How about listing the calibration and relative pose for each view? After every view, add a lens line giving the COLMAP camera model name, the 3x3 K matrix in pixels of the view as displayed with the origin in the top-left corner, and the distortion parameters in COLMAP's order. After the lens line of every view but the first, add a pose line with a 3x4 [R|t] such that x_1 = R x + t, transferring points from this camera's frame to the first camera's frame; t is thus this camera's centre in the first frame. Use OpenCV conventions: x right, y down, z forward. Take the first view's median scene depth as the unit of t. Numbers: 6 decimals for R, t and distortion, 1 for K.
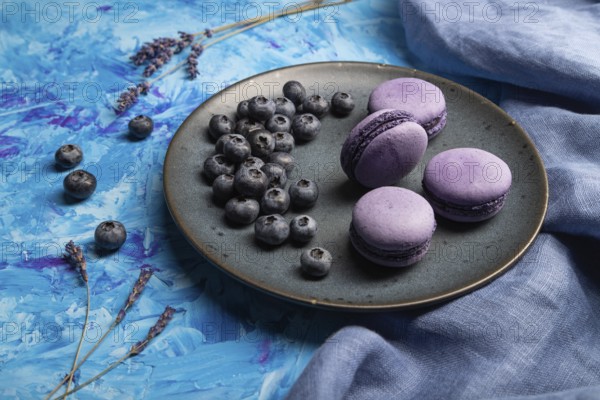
lens RADIAL K [[717.9, 0, 298.3], [0, 717.9, 199.7], [0, 0, 1]] dist [-0.018254, 0.000000]
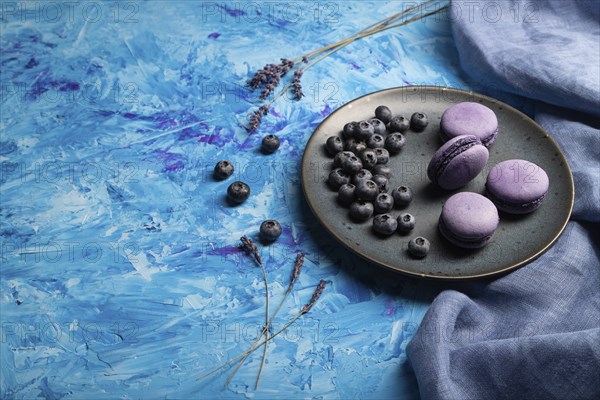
lens RADIAL K [[717.9, 0, 295.6], [0, 717.9, 210.4], [0, 0, 1]] dist [-0.018254, 0.000000]
pose [[0.999491, -0.031522, -0.004831, -0.195626], [0.031857, 0.993763, 0.106866, -0.137300], [0.001432, -0.106965, 0.994262, -0.414868]]
